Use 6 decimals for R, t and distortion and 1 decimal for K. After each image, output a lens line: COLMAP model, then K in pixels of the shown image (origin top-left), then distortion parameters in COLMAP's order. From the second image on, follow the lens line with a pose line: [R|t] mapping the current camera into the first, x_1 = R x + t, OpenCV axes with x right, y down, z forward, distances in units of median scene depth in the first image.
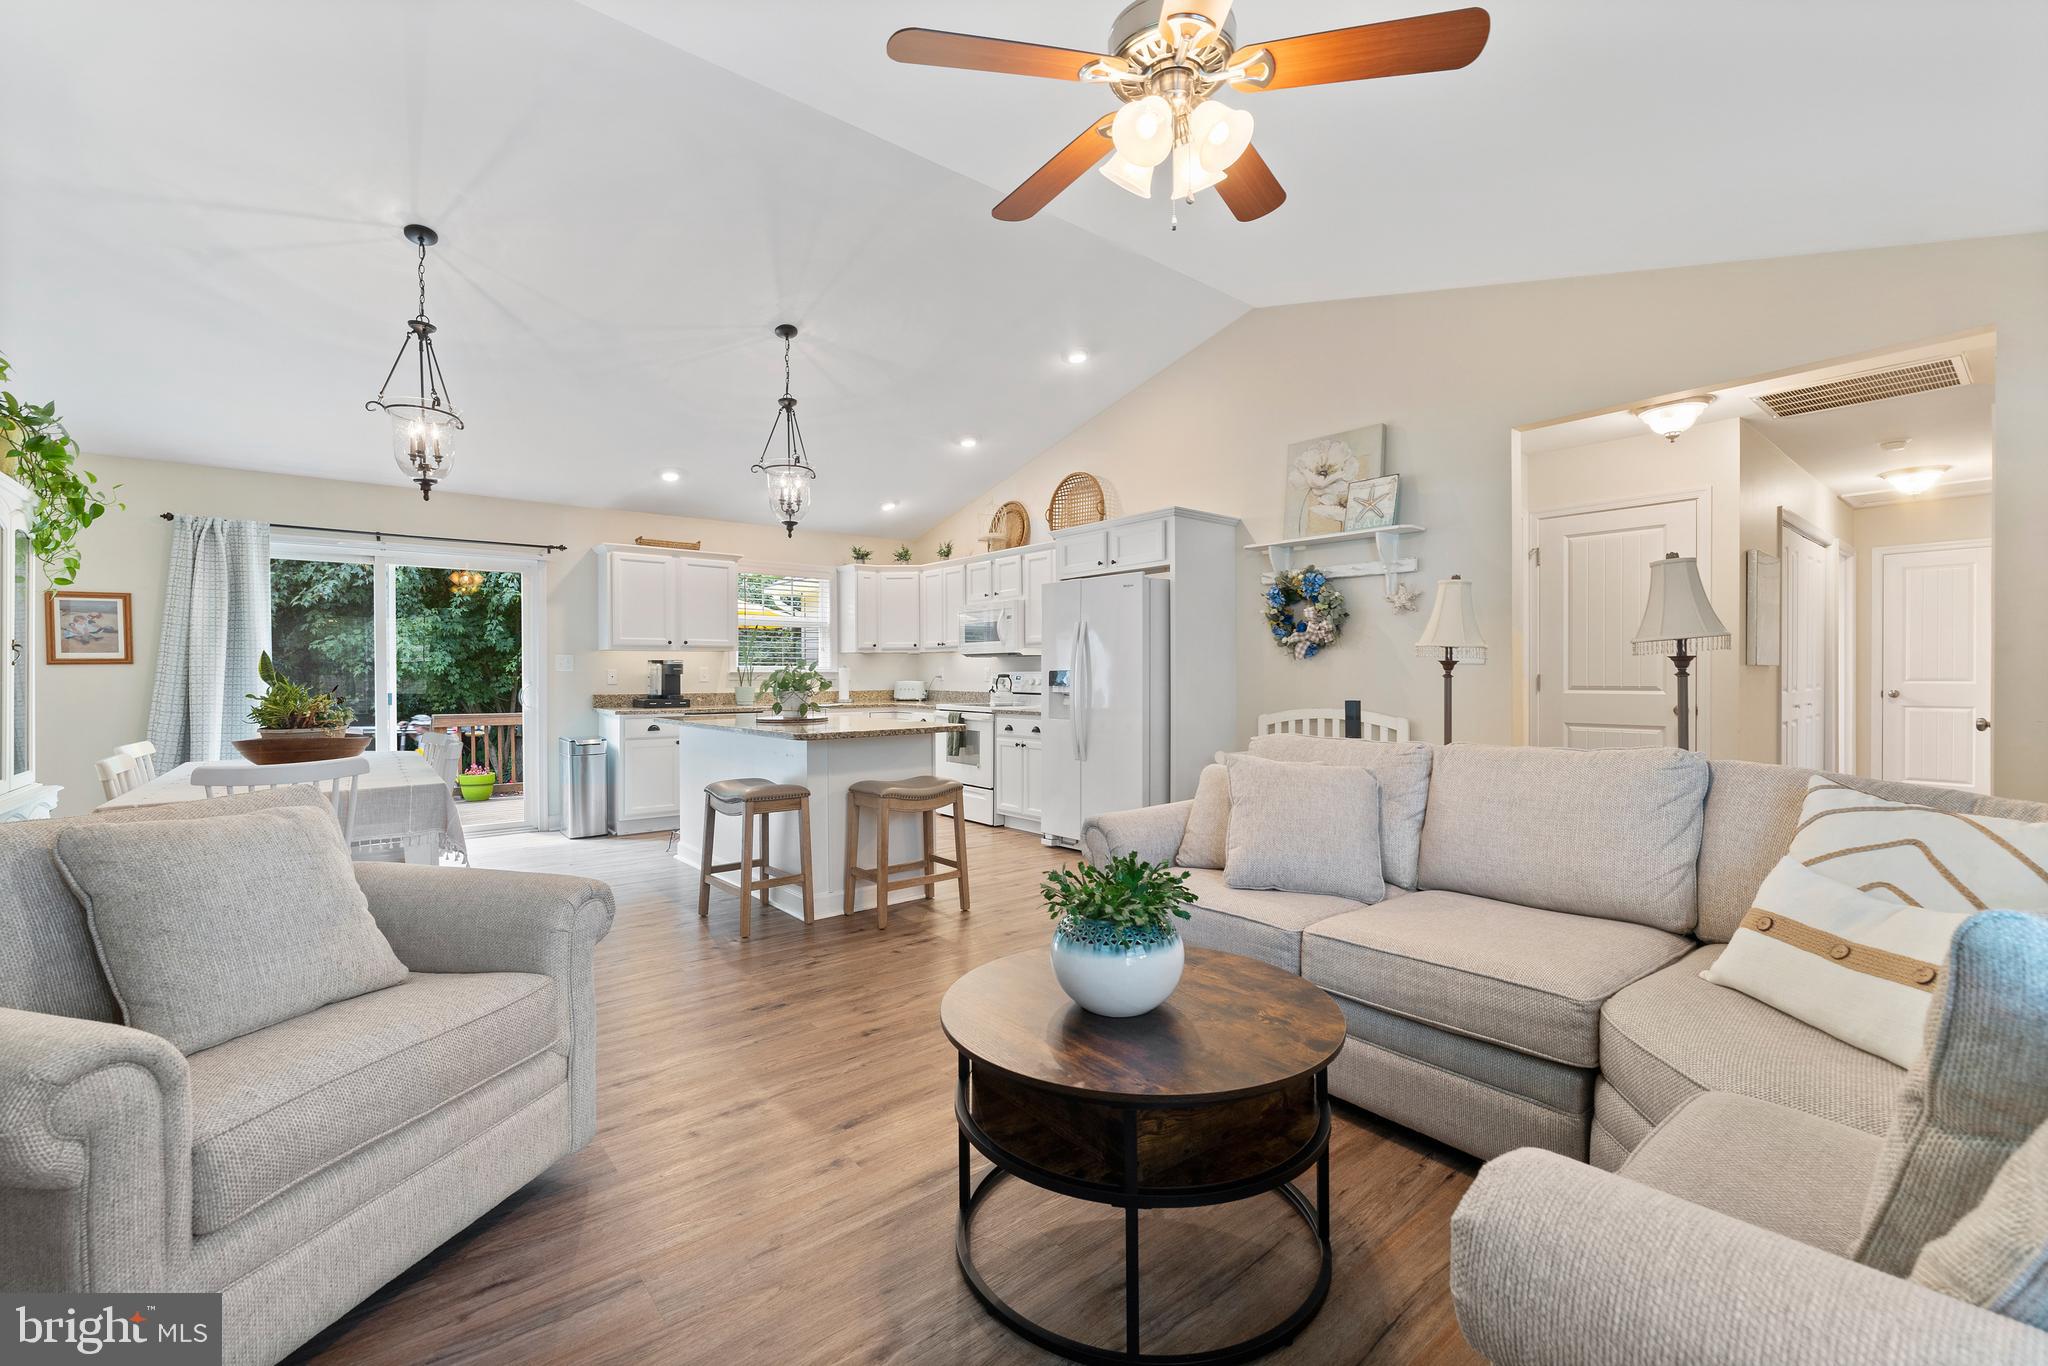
lens RADIAL K [[856.9, 0, 1020.7], [0, 856.9, 676.4], [0, 0, 1]] dist [0.000188, -0.000027]
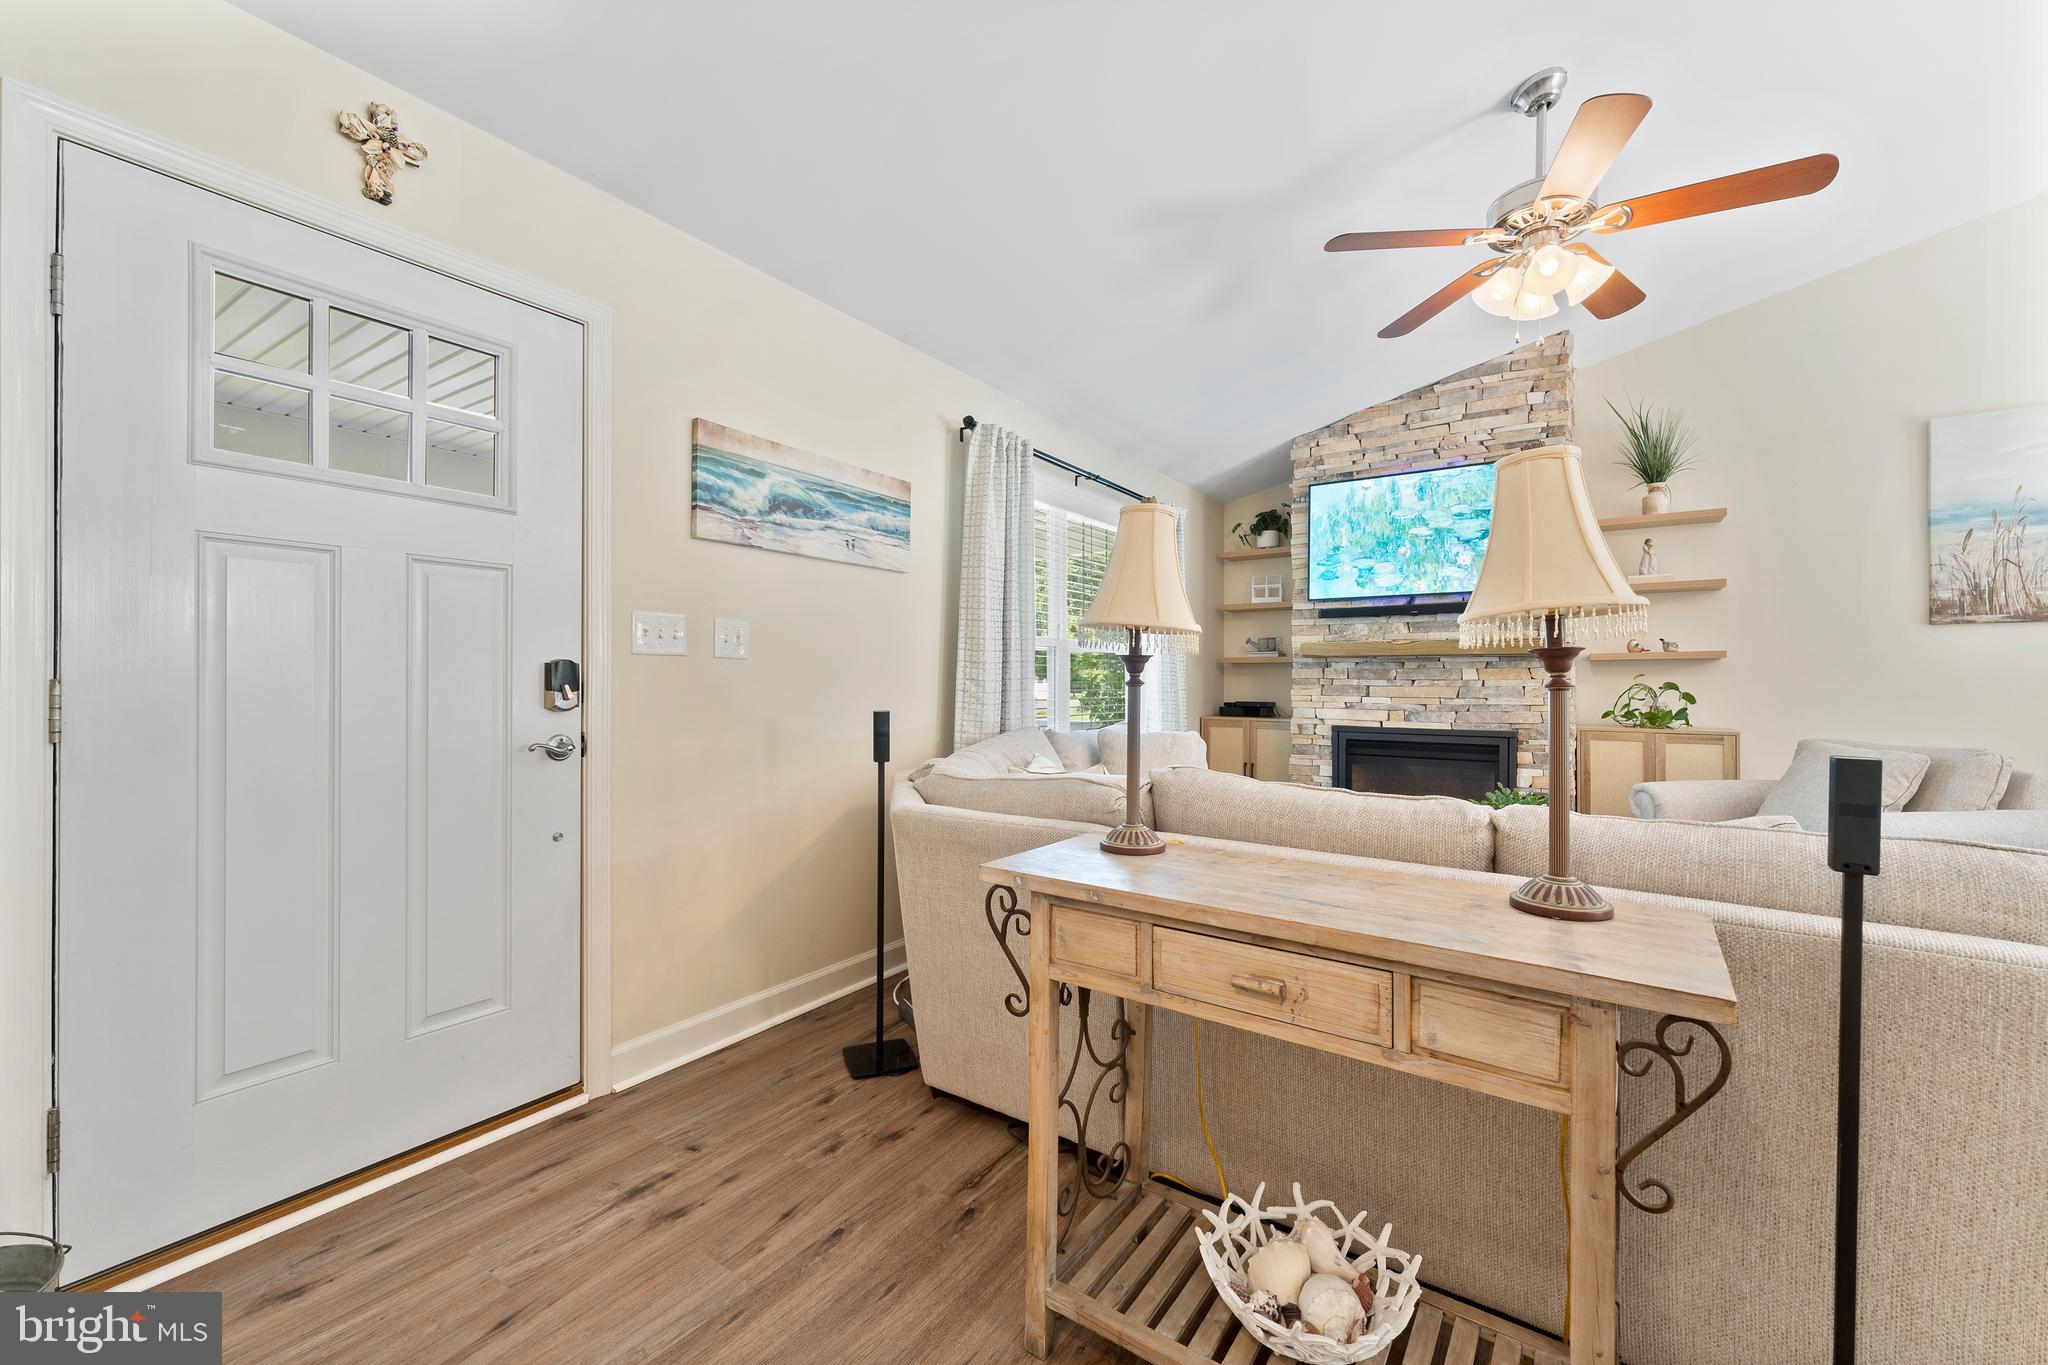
lens RADIAL K [[840.3, 0, 1010.1], [0, 840.3, 680.1], [0, 0, 1]] dist [0.005822, 0.000219]
pose [[-0.956303, -0.005133, -0.292333, 0.525688], [-0.005473, 0.999985, 0.000344, -0.001973], [0.292327, 0.001928, -0.956316, 0.813404]]
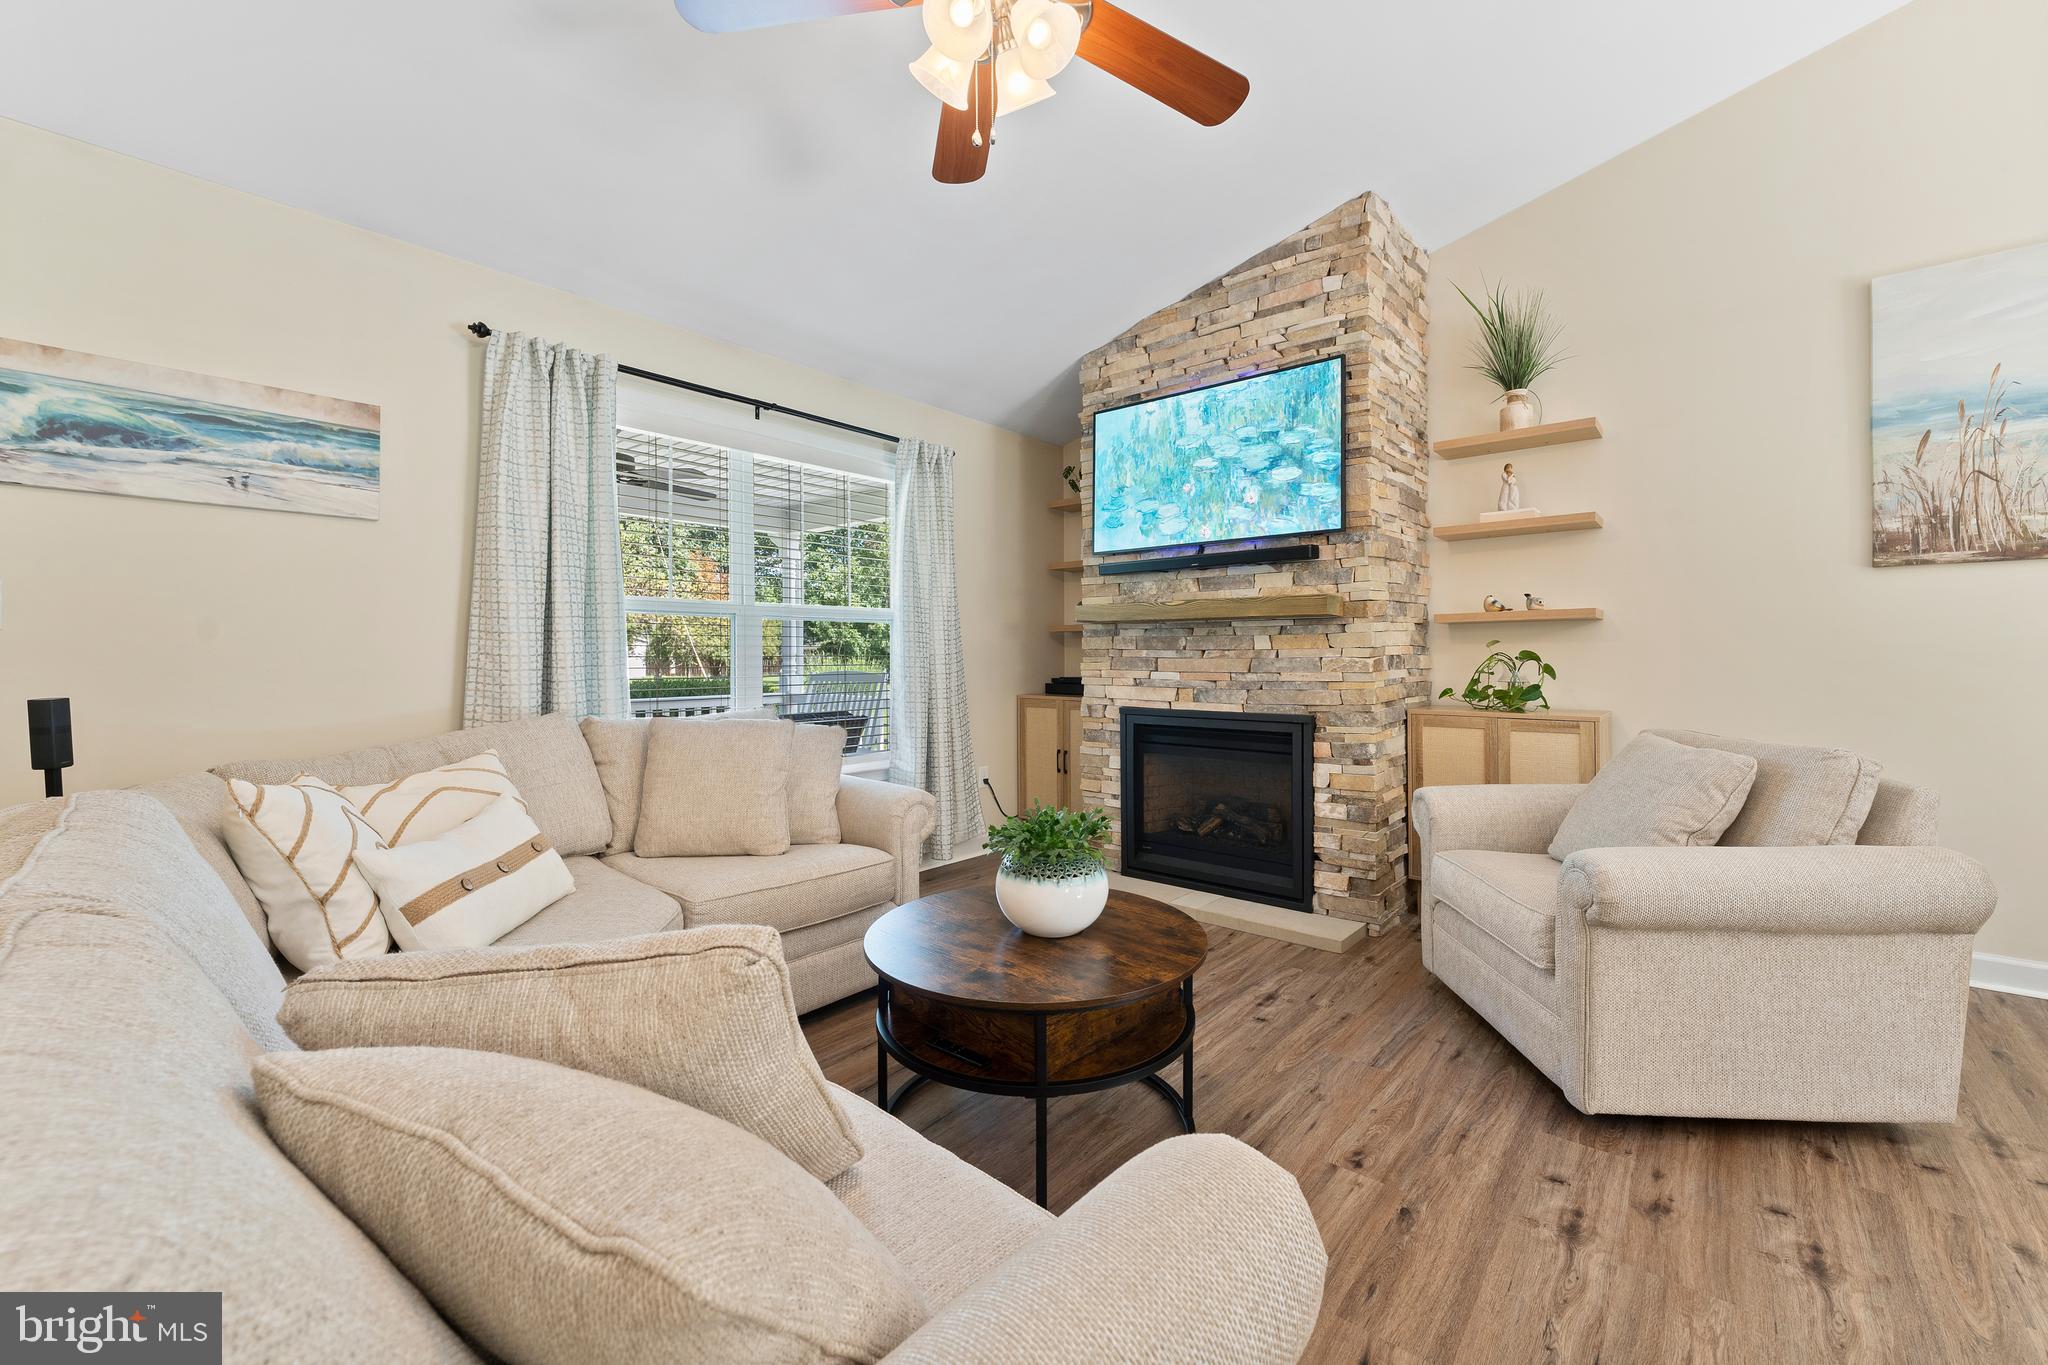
lens RADIAL K [[840.3, 0, 1029.1], [0, 840.3, 657.3], [0, 0, 1]] dist [0.005822, 0.000219]
pose [[-0.981952, 0.002754, -0.189109, 0.111057], [0.001642, 0.999980, 0.006038, -0.002642], [0.189122, 0.005618, -0.981938, 0.752617]]
